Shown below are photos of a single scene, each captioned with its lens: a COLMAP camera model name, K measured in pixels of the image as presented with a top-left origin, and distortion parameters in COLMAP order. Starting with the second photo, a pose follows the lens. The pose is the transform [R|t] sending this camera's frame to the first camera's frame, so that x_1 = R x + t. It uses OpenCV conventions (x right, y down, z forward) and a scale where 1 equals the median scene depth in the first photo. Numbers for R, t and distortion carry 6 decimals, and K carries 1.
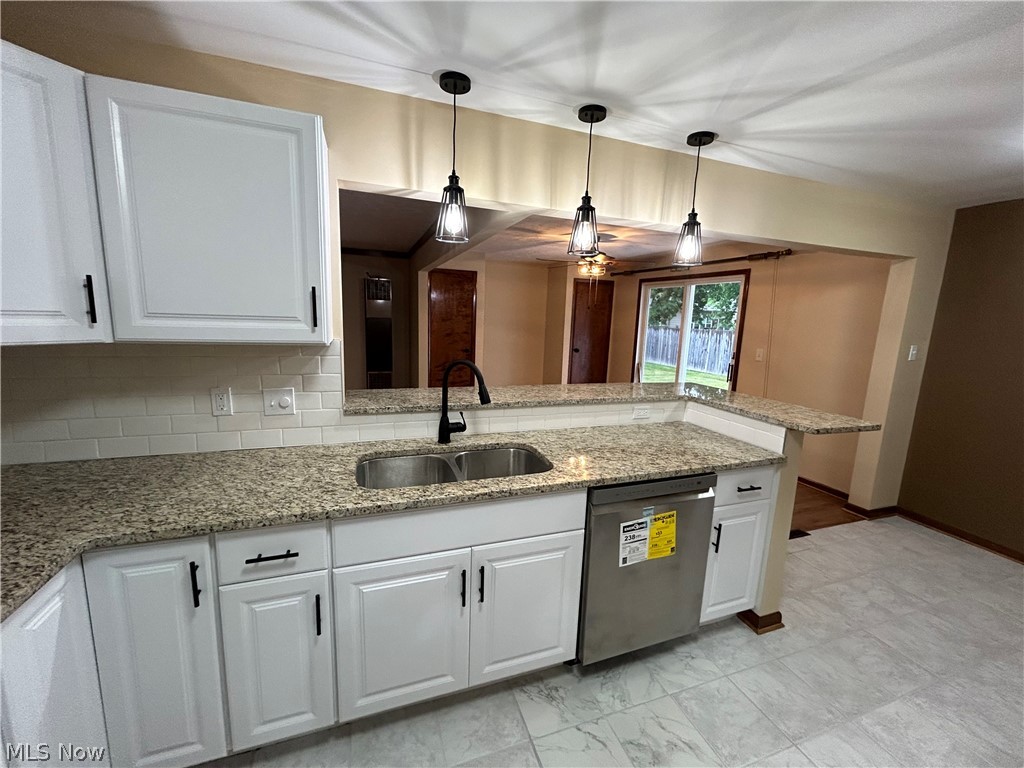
lens RADIAL K [[415.0, 0, 508.4], [0, 415.0, 381.4], [0, 0, 1]] dist [-0.007303, 0.001119]
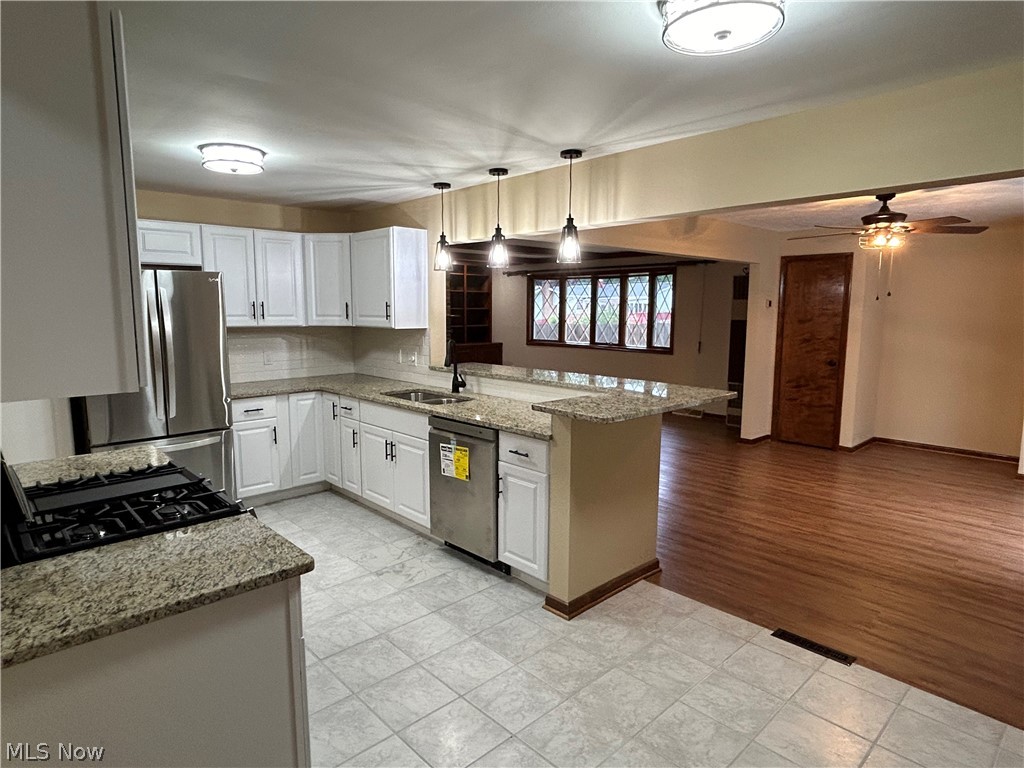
lens RADIAL K [[594.3, 0, 511.8], [0, 594.3, 382.1], [0, 0, 1]] dist [-0.006574, 0.002853]
pose [[0.398753, 0.079631, -0.913595, 1.885022], [-0.135145, 0.990449, 0.027344, 0.014272], [0.907046, 0.112564, 0.405706, 0.246820]]
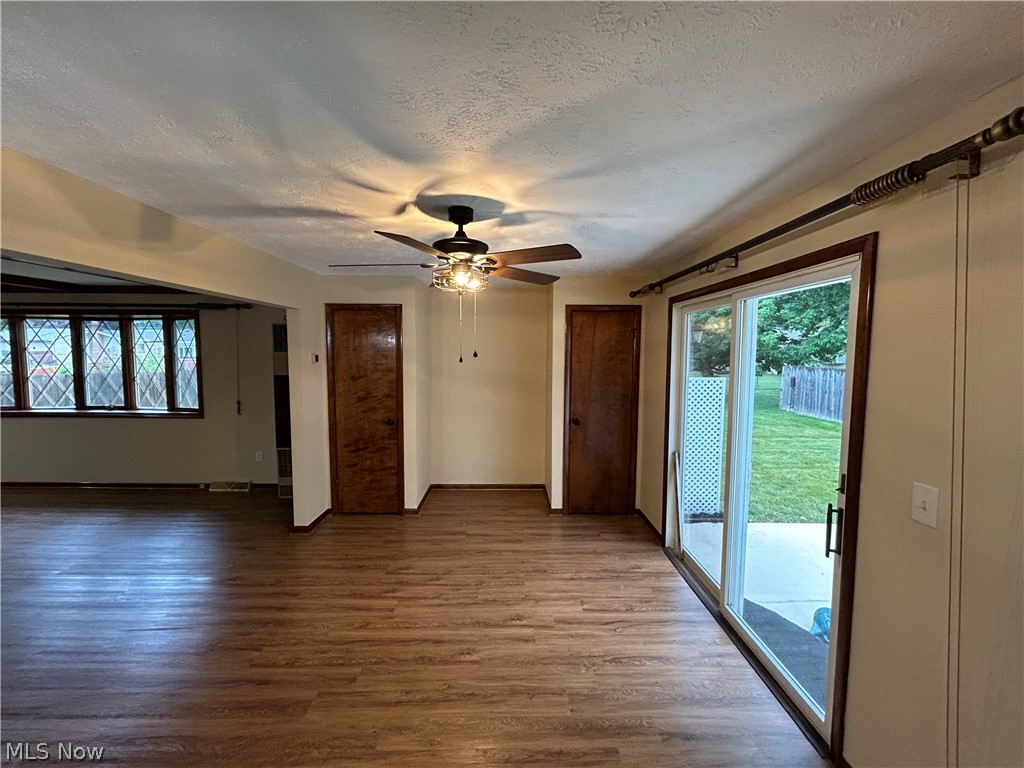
lens RADIAL K [[415.0, 0, 509.6], [0, 415.0, 385.2], [0, 0, 1]] dist [-0.007303, 0.001119]
pose [[0.943543, -0.005072, -0.331210, 0.910971], [-0.023305, 0.996389, -0.081650, -0.254808], [0.330428, 0.084759, 0.940018, 1.314270]]
